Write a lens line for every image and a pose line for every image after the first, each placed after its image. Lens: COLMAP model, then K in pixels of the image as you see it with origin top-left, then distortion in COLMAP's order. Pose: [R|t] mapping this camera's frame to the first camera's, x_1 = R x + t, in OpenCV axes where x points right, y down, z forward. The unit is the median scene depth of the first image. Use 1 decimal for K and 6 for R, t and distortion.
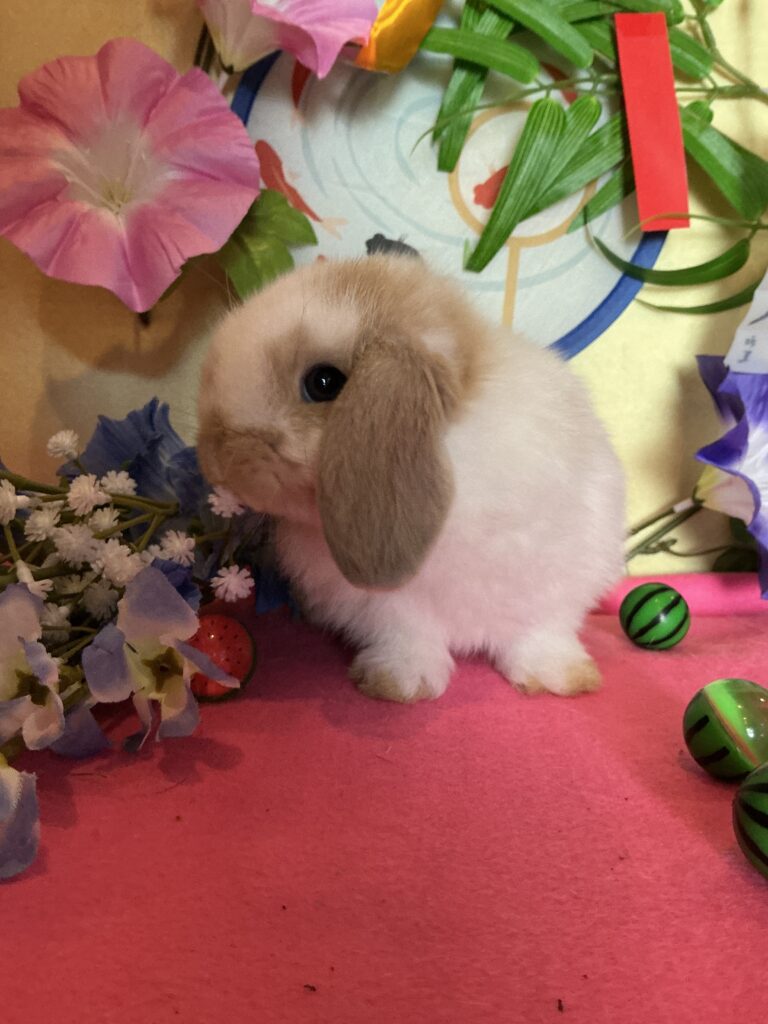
lens RADIAL K [[871.1, 0, 386.6], [0, 871.1, 504.6], [0, 0, 1]] dist [0.047169, -0.123093]
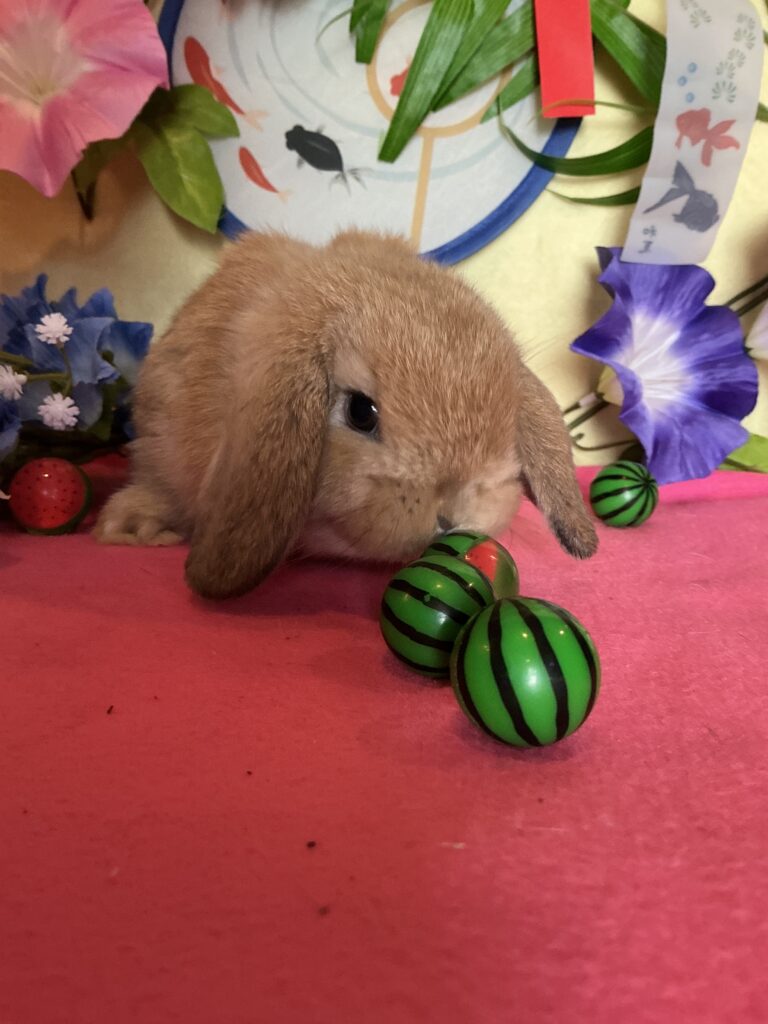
lens RADIAL K [[871.1, 0, 416.9], [0, 871.1, 522.6], [0, 0, 1]] dist [0.047169, -0.123093]
pose [[0.993034, 0.040208, -0.110760, 0.265602], [-0.032323, 0.996874, 0.072088, 0.079595], [0.113312, -0.068006, 0.991229, -0.042052]]
